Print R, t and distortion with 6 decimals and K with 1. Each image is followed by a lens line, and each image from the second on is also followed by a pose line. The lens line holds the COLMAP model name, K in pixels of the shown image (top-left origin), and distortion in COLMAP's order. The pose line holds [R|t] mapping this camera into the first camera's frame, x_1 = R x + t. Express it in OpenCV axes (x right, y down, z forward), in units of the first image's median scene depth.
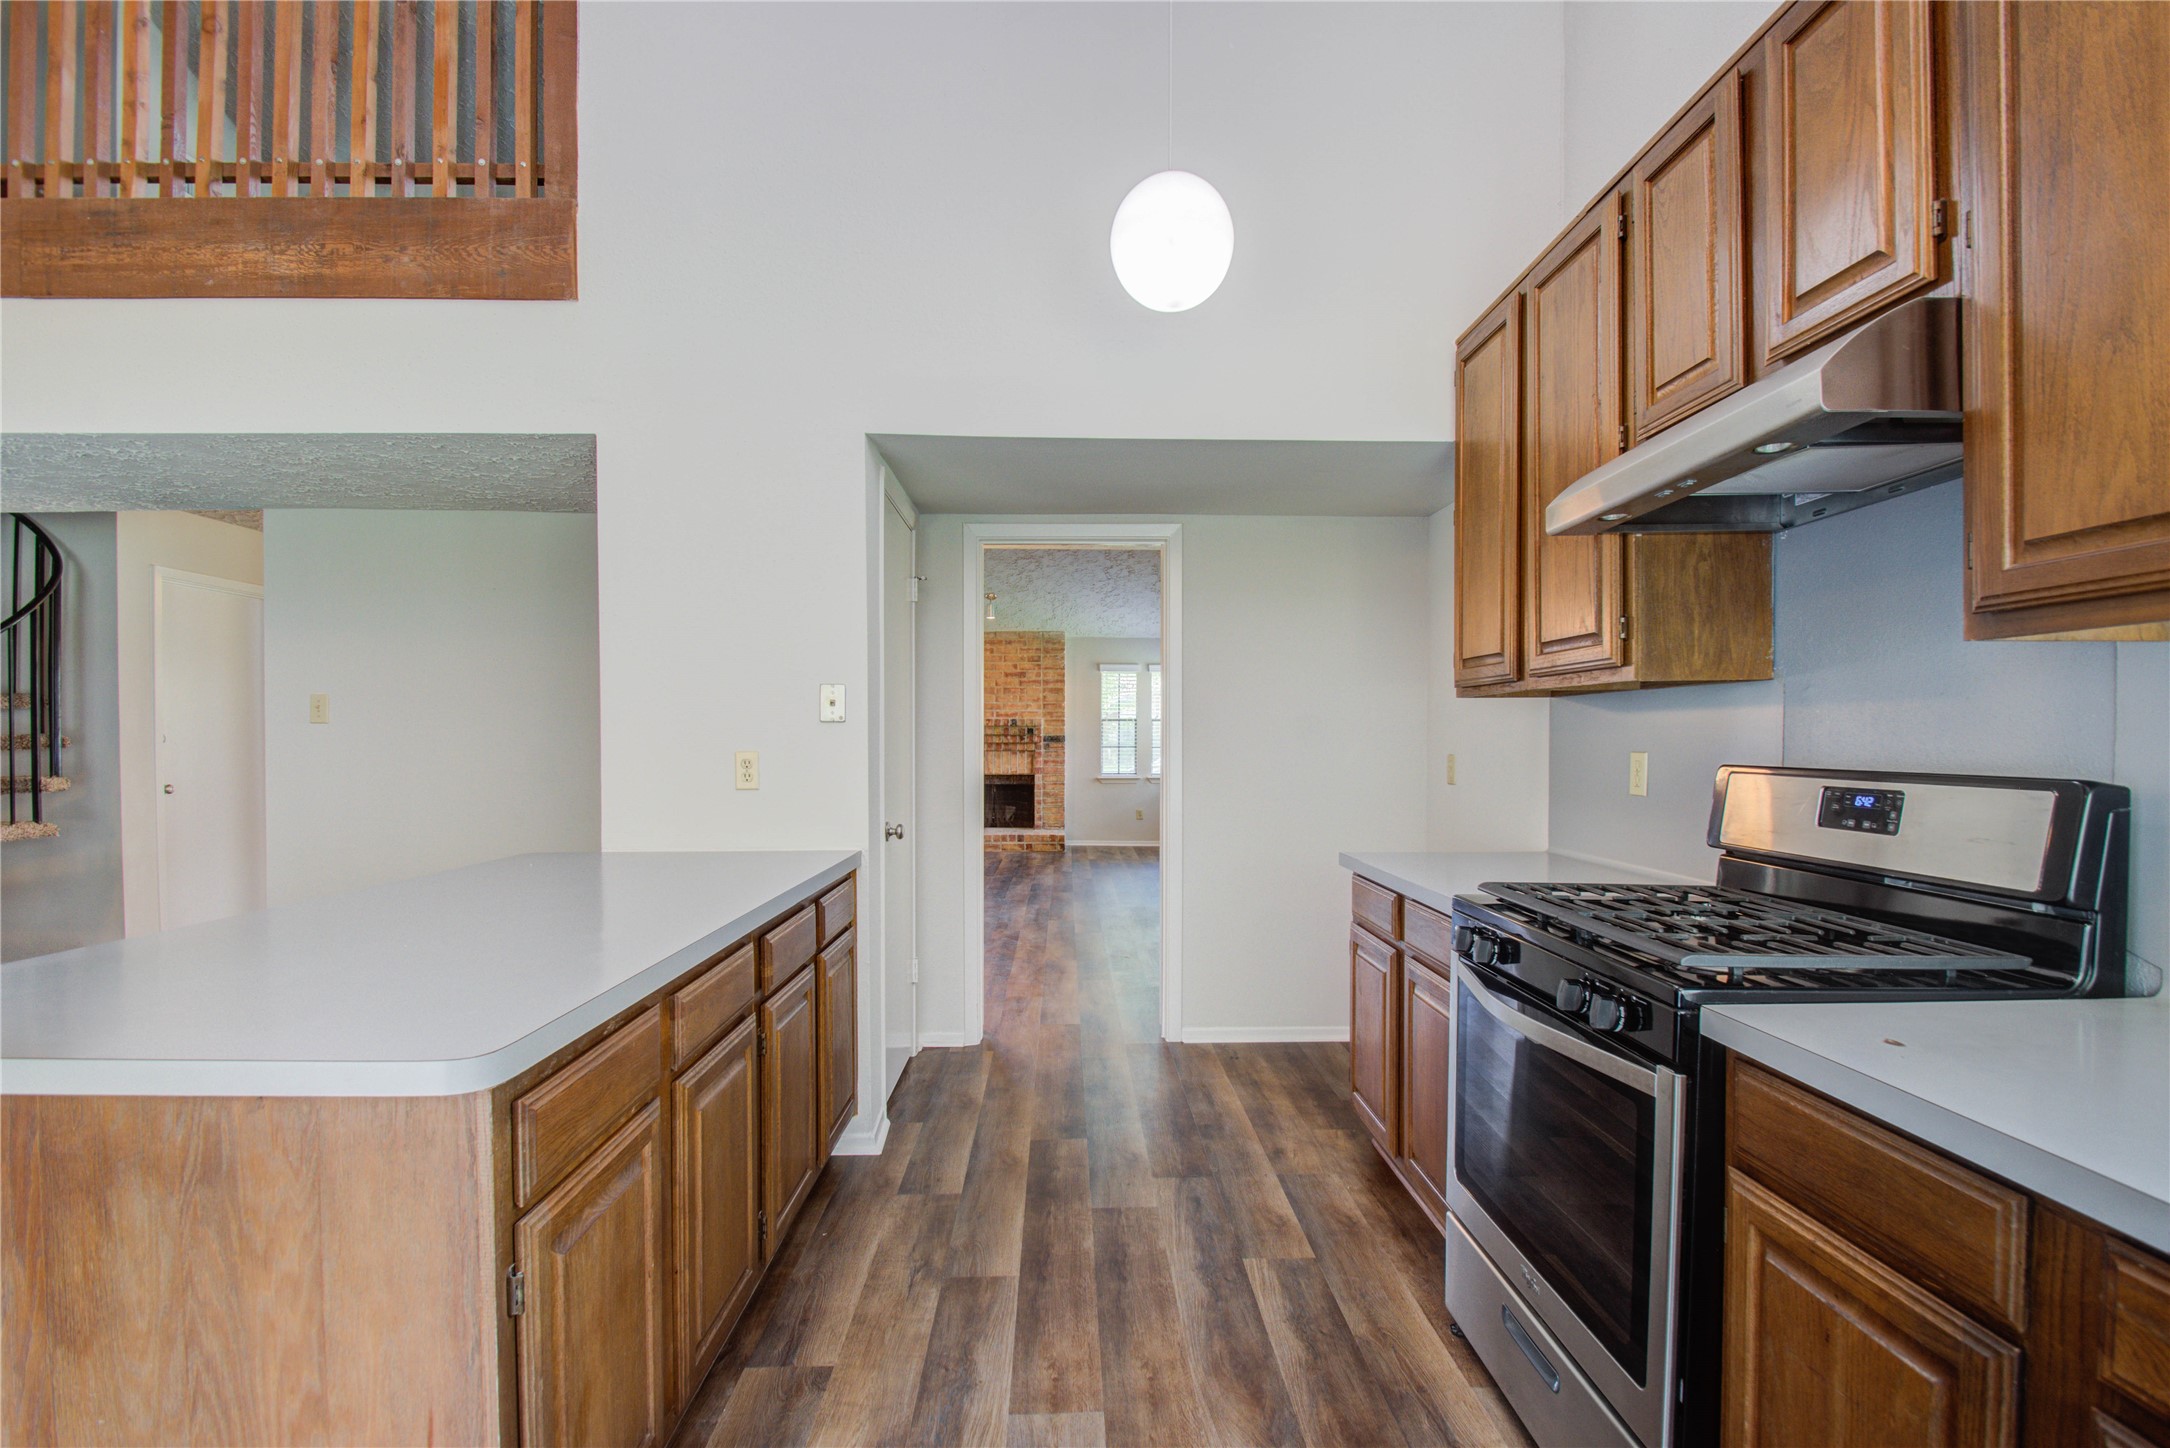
lens RADIAL K [[996.6, 0, 1094.6], [0, 996.6, 751.5], [0, 0, 1]] dist [0.000858, -0.009066]
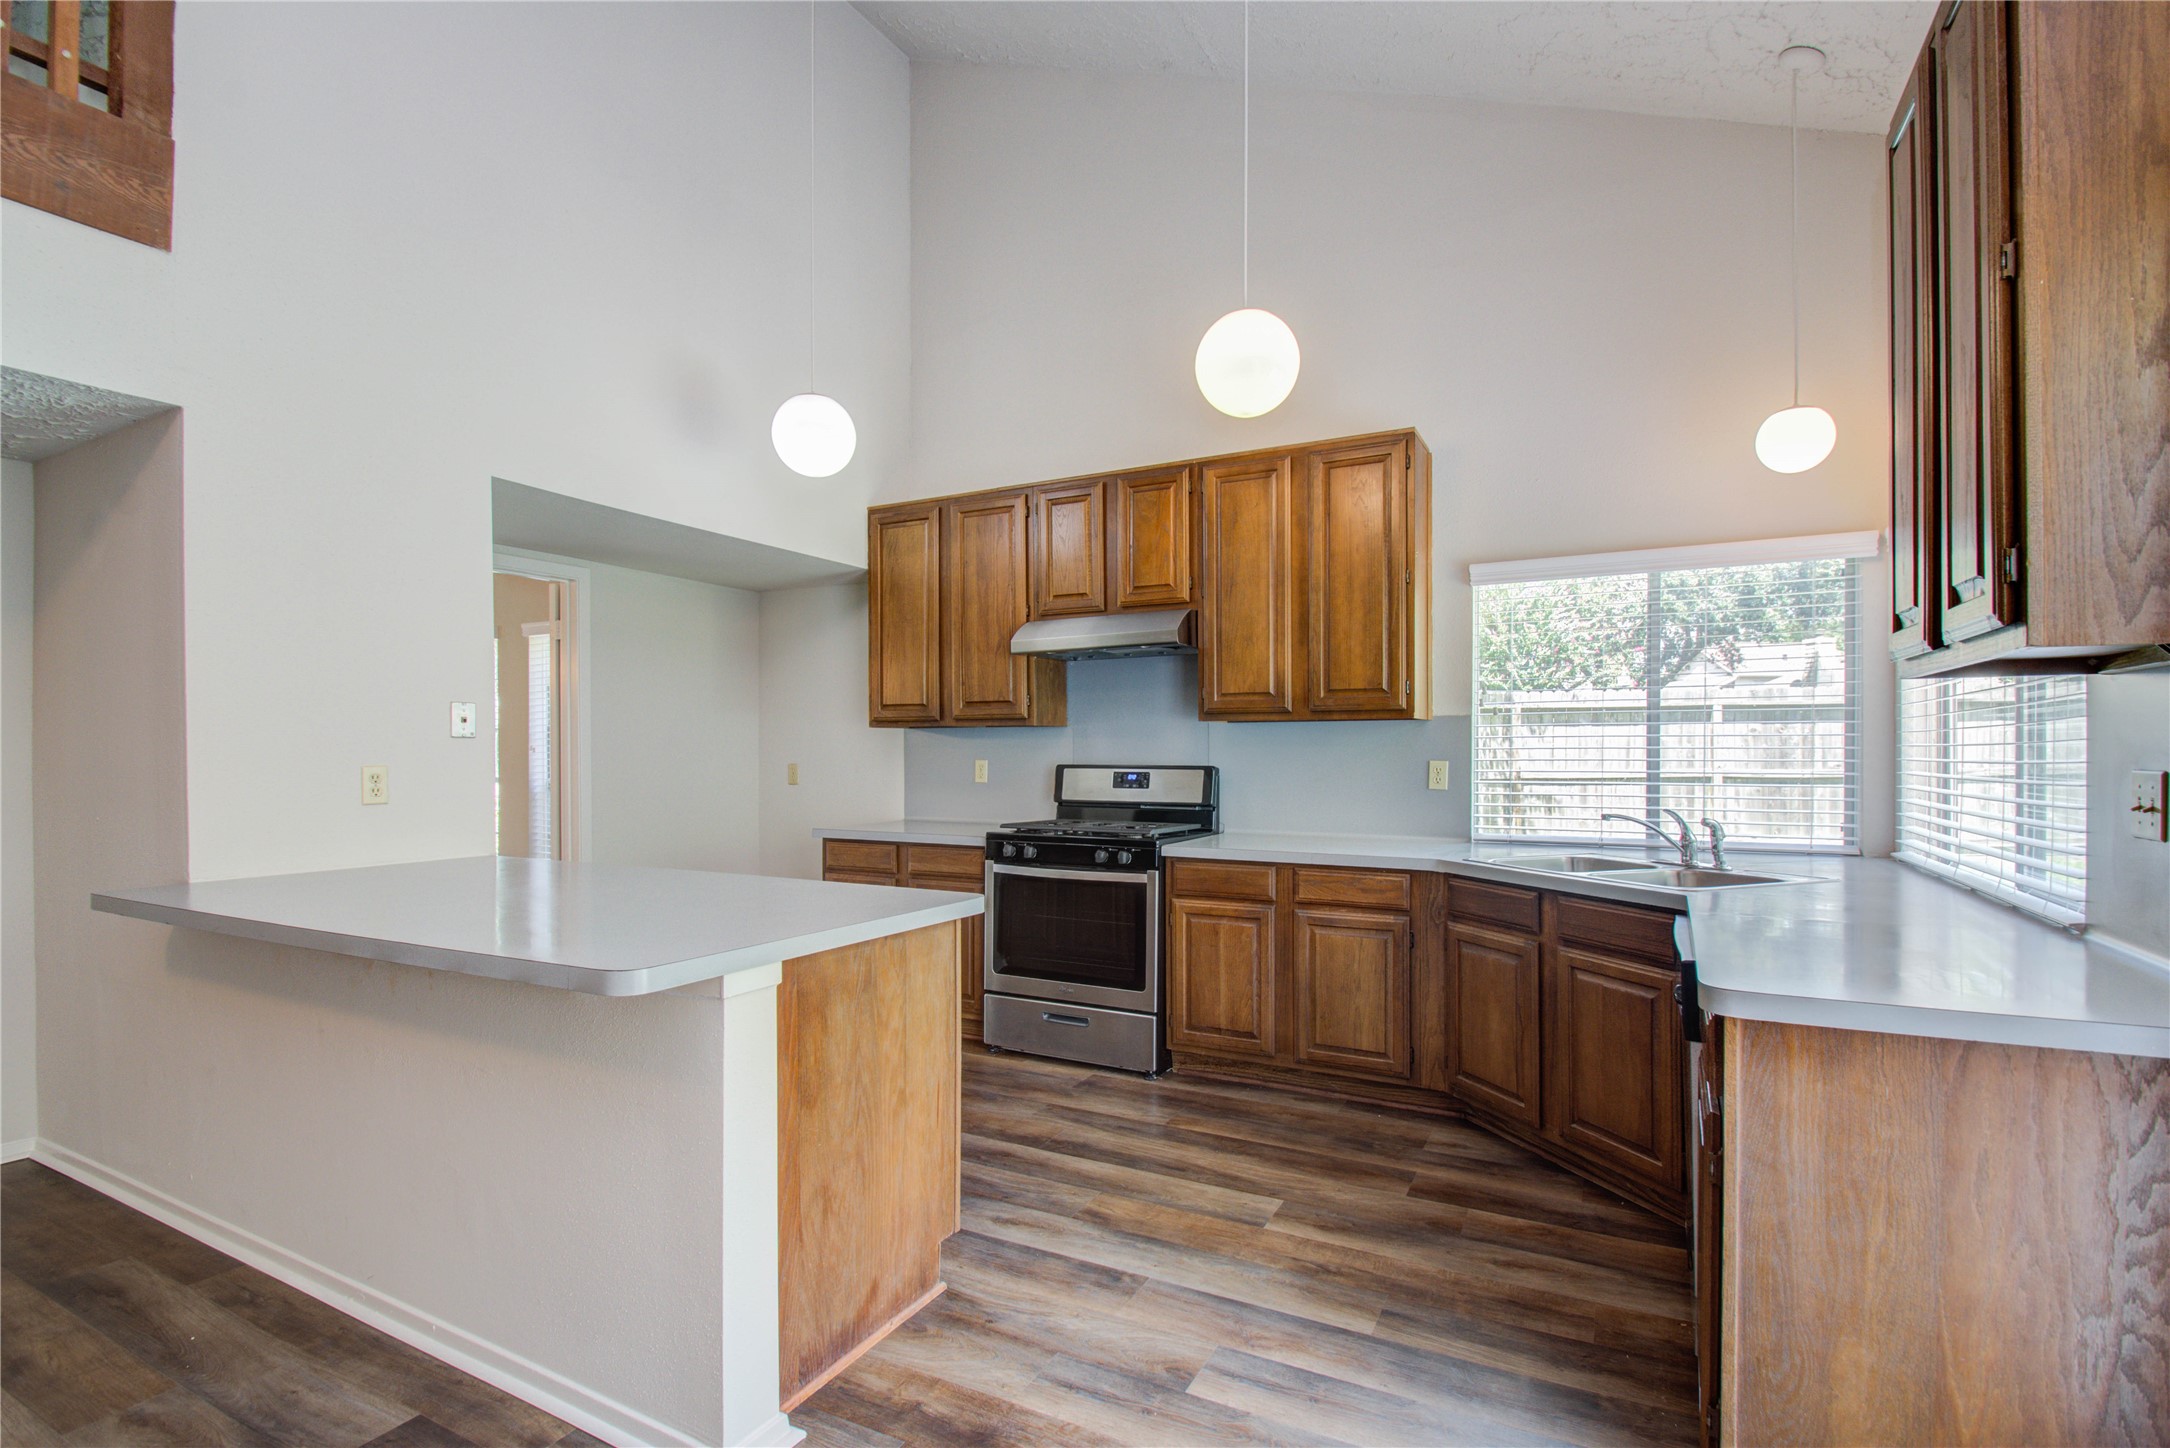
lens RADIAL K [[998.1, 0, 1062.1], [0, 998.1, 751.5], [0, 0, 1]] dist [0.021394, -0.028003]
pose [[0.524303, 0.000812, 0.851531, -0.916311], [0.011581, 0.999900, -0.008085, 0.001300], [-0.851453, 0.014101, 0.524241, -0.124501]]
